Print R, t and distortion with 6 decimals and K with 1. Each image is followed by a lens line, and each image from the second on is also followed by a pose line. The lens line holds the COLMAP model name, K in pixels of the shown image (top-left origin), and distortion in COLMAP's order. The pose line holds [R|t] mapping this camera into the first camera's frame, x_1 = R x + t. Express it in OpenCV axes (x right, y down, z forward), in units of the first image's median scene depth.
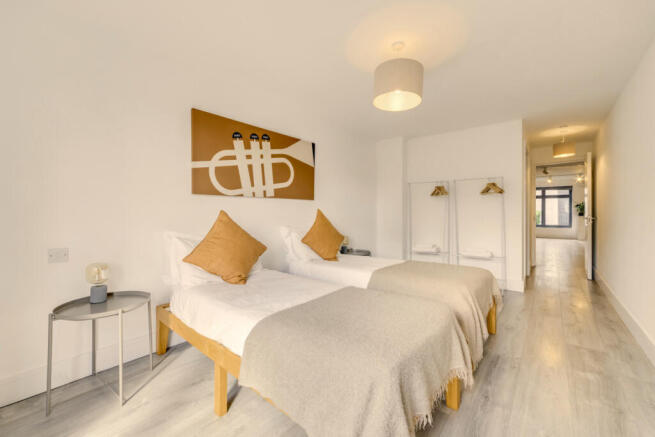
lens RADIAL K [[285.0, 0, 327.5], [0, 285.0, 218.5], [0, 0, 1]] dist [-0.000150, -0.000171]
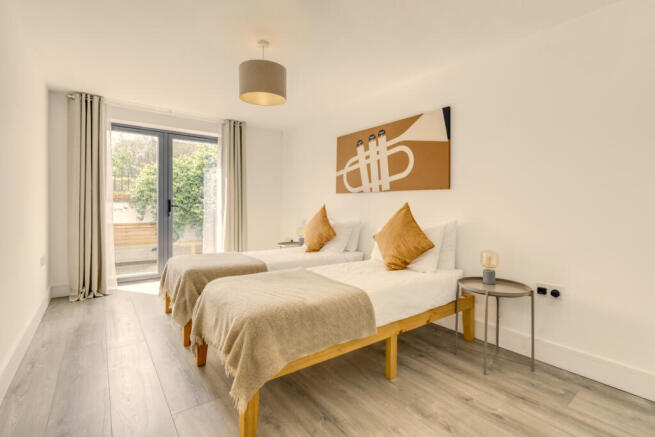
lens RADIAL K [[313.7, 0, 326.8], [0, 313.7, 216.8], [0, 0, 1]] dist [-0.000107, 0.000058]
pose [[-0.250161, 0.035281, -0.967561, 0.948570], [-0.023827, 0.998809, 0.042581, -0.026815], [0.967911, 0.033706, -0.249022, 1.118315]]
